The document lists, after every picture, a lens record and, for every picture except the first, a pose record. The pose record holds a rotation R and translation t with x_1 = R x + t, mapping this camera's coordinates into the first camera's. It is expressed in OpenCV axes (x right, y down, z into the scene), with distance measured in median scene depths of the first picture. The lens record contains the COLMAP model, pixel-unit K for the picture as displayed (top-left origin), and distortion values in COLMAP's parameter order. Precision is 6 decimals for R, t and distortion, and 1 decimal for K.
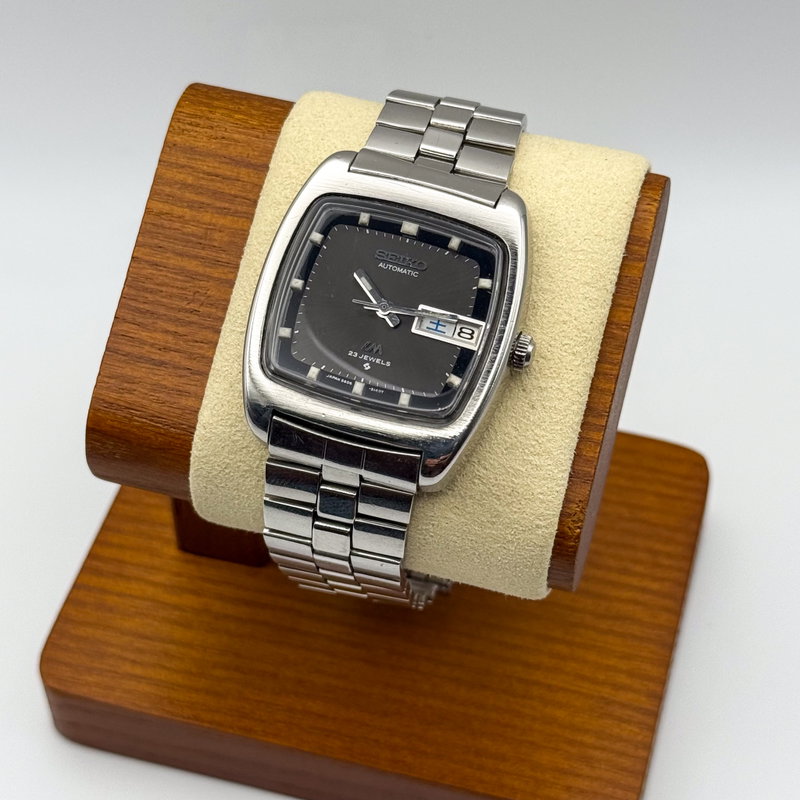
lens RADIAL K [[1863.4, 0, 400.0], [0, 1863.4, 400.0], [0, 0, 1]] dist [0.095268, 0.479300]
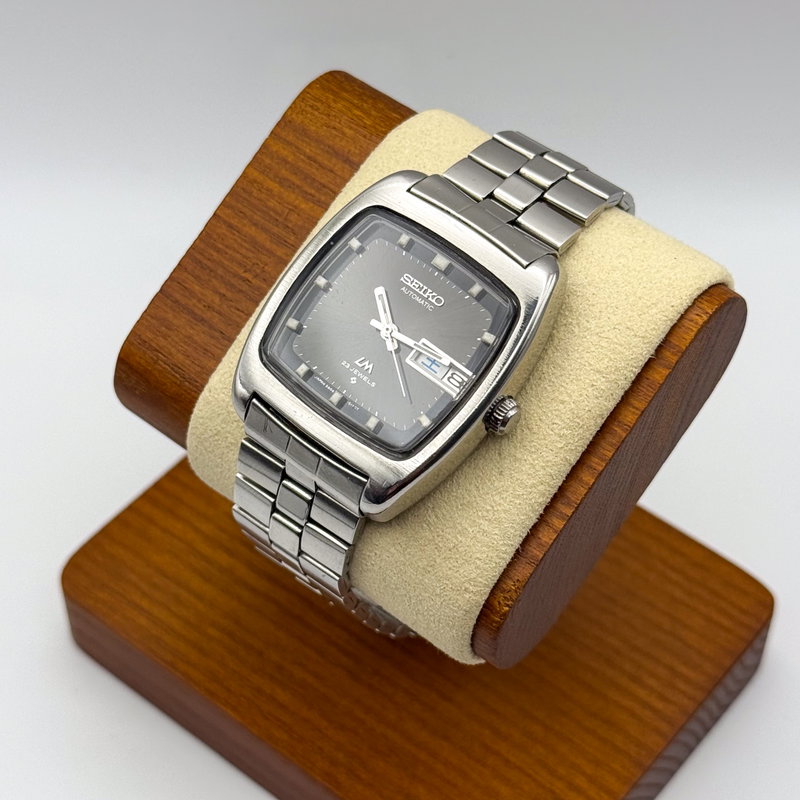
lens RADIAL K [[1863.4, 0, 400.0], [0, 1863.4, 400.0], [0, 0, 1]] dist [0.095268, 0.479300]
pose [[0.919858, 0.313895, -0.235225, 0.223945], [-0.315920, 0.948310, 0.030048, -0.042223], [0.232498, 0.046672, 0.971476, 0.030329]]
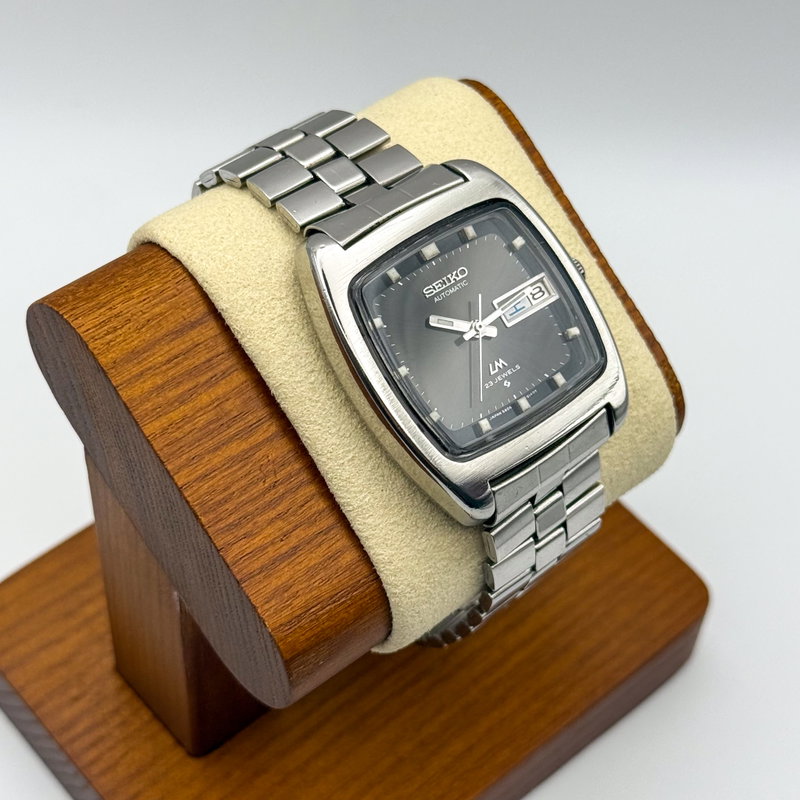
lens RADIAL K [[1863.4, 0, 400.0], [0, 1863.4, 400.0], [0, 0, 1]] dist [0.095268, 0.479300]
pose [[0.553061, -0.628784, 0.546584, -0.531861], [0.592487, 0.758068, 0.272565, -0.281539], [-0.585732, 0.173099, 0.791804, 0.248425]]
